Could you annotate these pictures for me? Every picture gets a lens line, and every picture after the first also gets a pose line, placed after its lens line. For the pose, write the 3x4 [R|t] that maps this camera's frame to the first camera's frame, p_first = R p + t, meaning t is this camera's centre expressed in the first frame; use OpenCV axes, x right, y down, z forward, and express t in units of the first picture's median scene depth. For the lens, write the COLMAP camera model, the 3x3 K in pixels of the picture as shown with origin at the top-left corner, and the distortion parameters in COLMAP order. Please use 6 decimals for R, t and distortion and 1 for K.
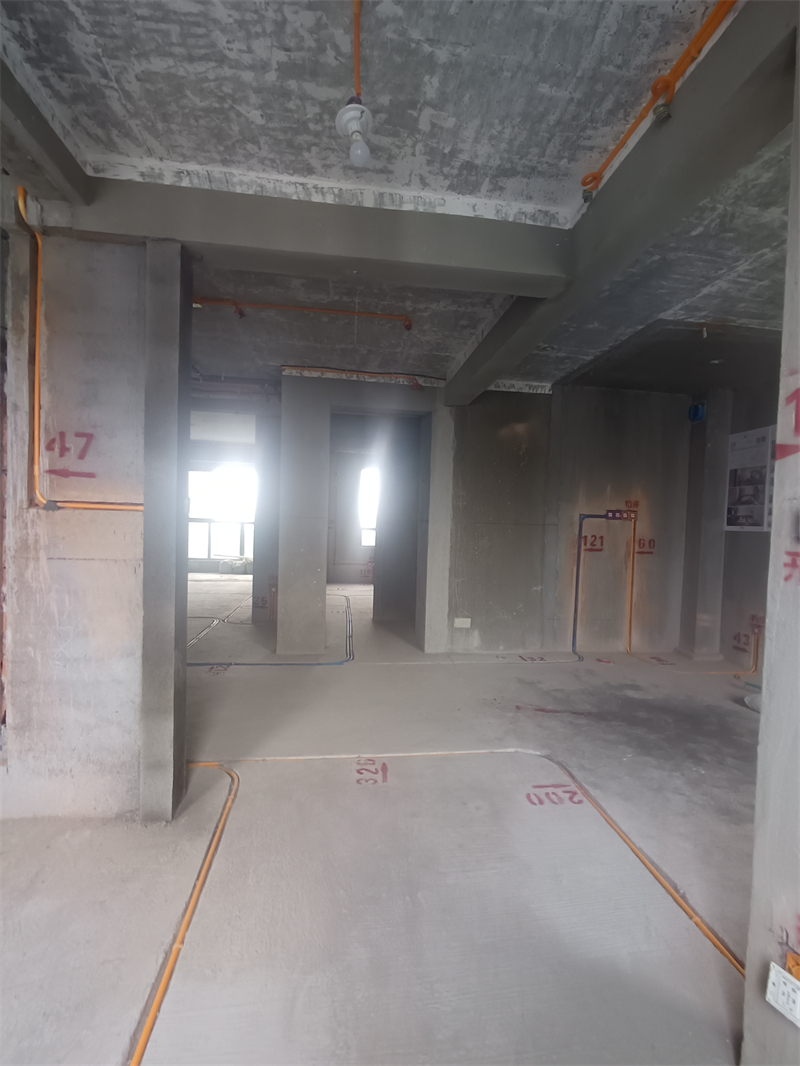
lens RADIAL K [[489.8, 0, 405.4], [0, 489.8, 537.1], [0, 0, 1]] dist [0.000014, -0.002097]
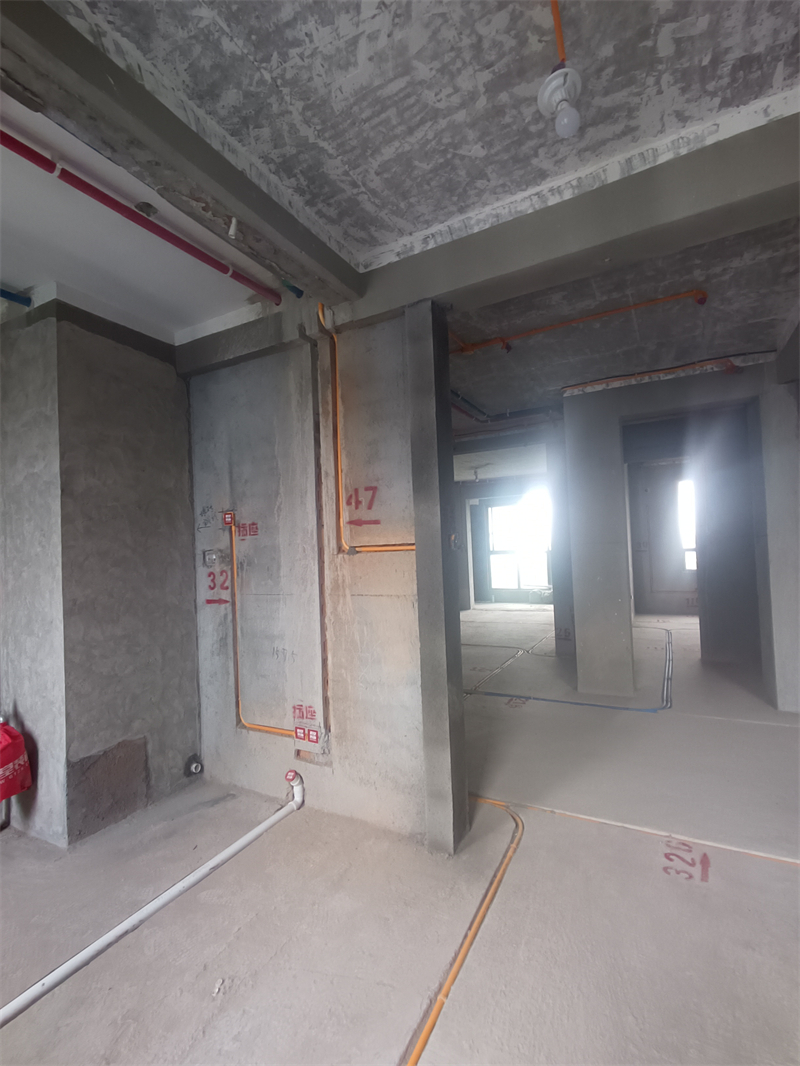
lens RADIAL K [[489.8, 0, 404.6], [0, 489.8, 538.0], [0, 0, 1]] dist [0.000014, -0.002097]
pose [[0.808835, -0.080122, -0.582552, 0.070134], [0.047833, 0.996356, -0.070621, -0.003933], [0.586087, 0.029255, 0.809720, 0.091825]]
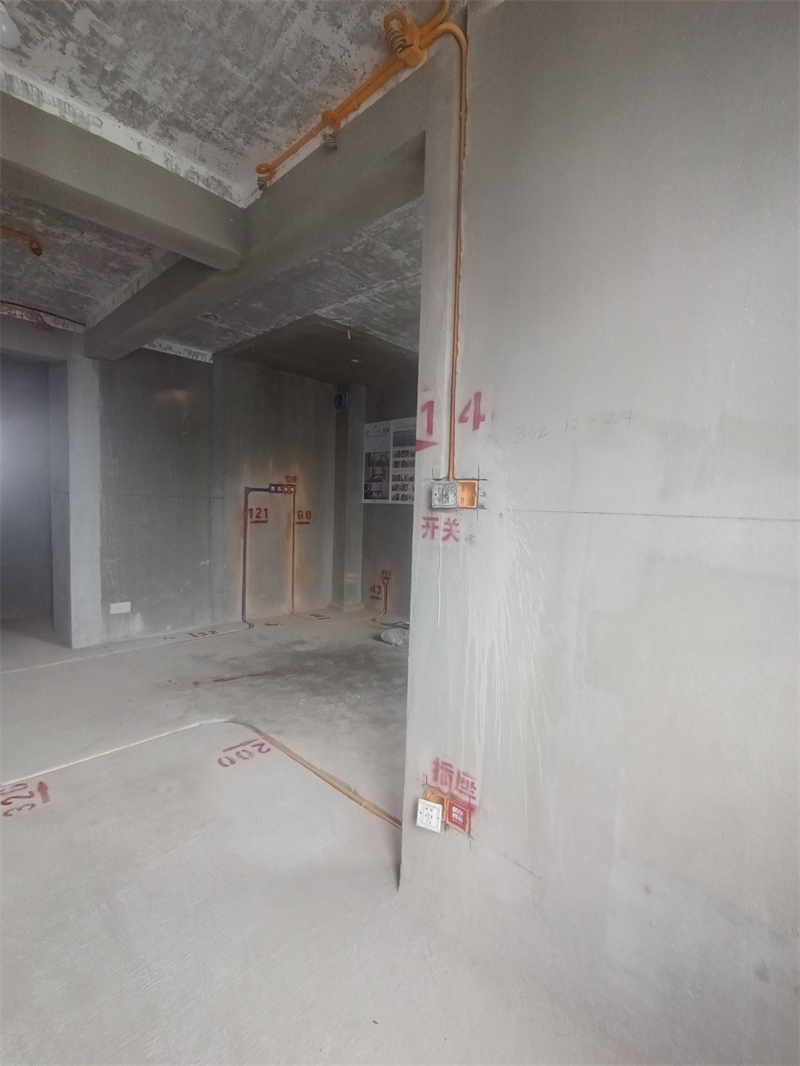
lens RADIAL K [[489.8, 0, 405.0], [0, 489.8, 536.4], [0, 0, 1]] dist [0.000014, -0.002097]
pose [[0.777601, -0.047040, 0.626996, -0.071147], [0.013491, 0.998216, 0.058158, 0.000839], [-0.628613, -0.036765, 0.776849, -0.031732]]
